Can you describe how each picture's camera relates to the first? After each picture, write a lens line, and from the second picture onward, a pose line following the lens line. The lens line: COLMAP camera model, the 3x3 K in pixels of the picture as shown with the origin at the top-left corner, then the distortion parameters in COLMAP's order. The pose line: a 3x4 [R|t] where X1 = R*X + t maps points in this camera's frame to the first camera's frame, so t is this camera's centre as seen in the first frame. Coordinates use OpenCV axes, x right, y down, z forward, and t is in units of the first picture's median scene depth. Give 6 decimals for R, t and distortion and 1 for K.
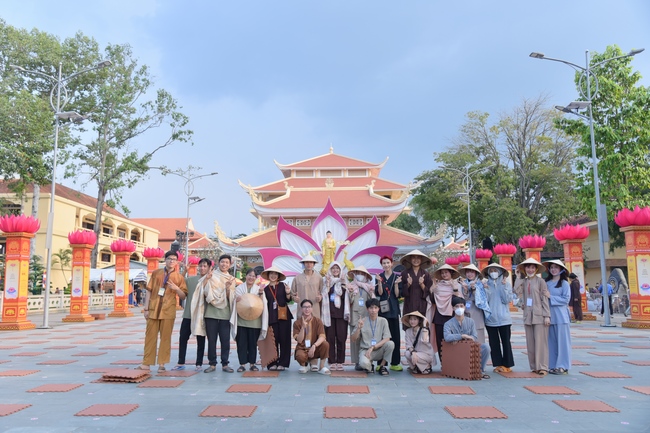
lens RADIAL K [[554.0, 0, 309.0], [0, 554.0, 214.3], [0, 0, 1]] dist [-0.012552, 0.005013]
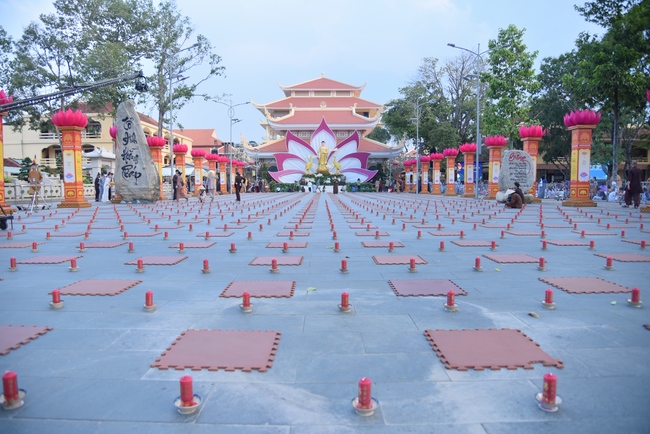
lens RADIAL K [[444.7, 0, 325.0], [0, 444.7, 217.0], [0, 0, 1]] dist [-0.098867, 0.051404]
pose [[0.998690, -0.000734, 0.051170, -0.018248], [-0.009800, 0.978650, 0.205301, -0.012753], [-0.050228, -0.205534, 0.977360, -0.143692]]
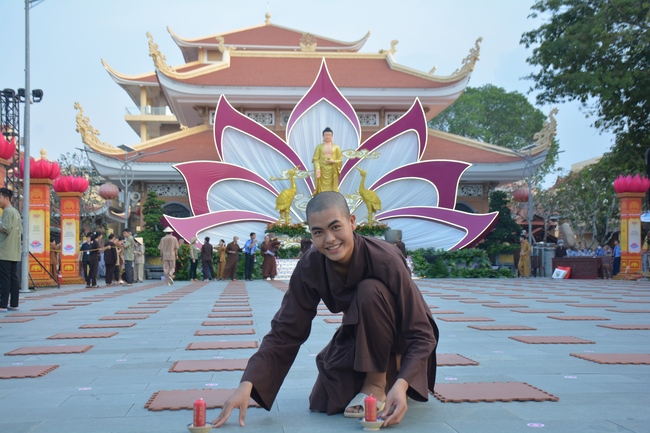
lens RADIAL K [[866.4, 0, 325.0], [0, 866.4, 216.5], [0, 0, 1]] dist [0.160978, 0.003884]
pose [[0.990764, 0.005526, 0.135482, -0.070190], [-0.016535, 0.996637, 0.080264, 0.047887], [-0.134583, -0.081763, 0.987523, 0.266439]]
